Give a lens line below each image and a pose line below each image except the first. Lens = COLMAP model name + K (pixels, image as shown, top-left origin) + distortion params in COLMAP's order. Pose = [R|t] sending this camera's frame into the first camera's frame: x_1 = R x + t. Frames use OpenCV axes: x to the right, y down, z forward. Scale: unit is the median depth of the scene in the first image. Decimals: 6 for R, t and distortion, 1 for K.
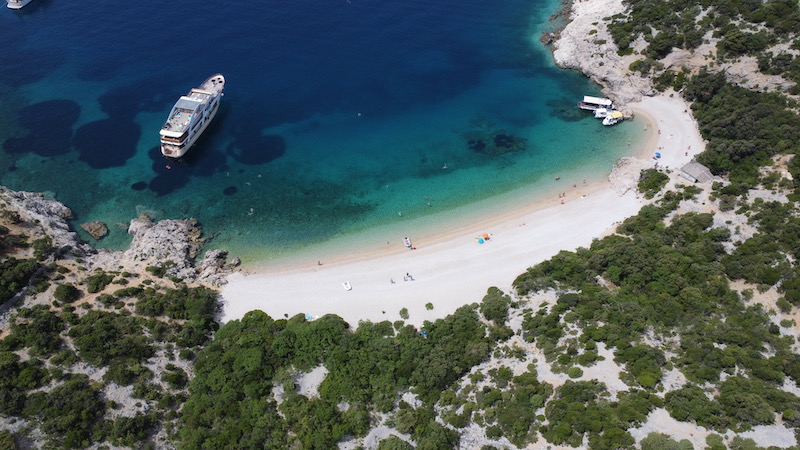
lens RADIAL K [[593.8, 0, 400.0], [0, 593.8, 225.0], [0, 0, 1]] dist [0.002997, 0.000704]
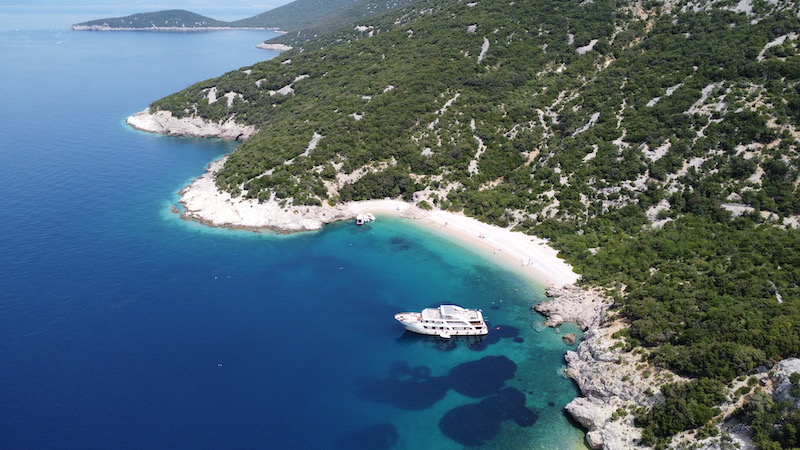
lens RADIAL K [[593.8, 0, 400.0], [0, 593.8, 225.0], [0, 0, 1]] dist [0.002997, 0.000704]
pose [[-0.244038, -0.350199, 0.904326, -1.401021], [0.706870, 0.574178, 0.413103, -0.898078], [-0.663913, 0.740054, 0.107424, 0.788781]]
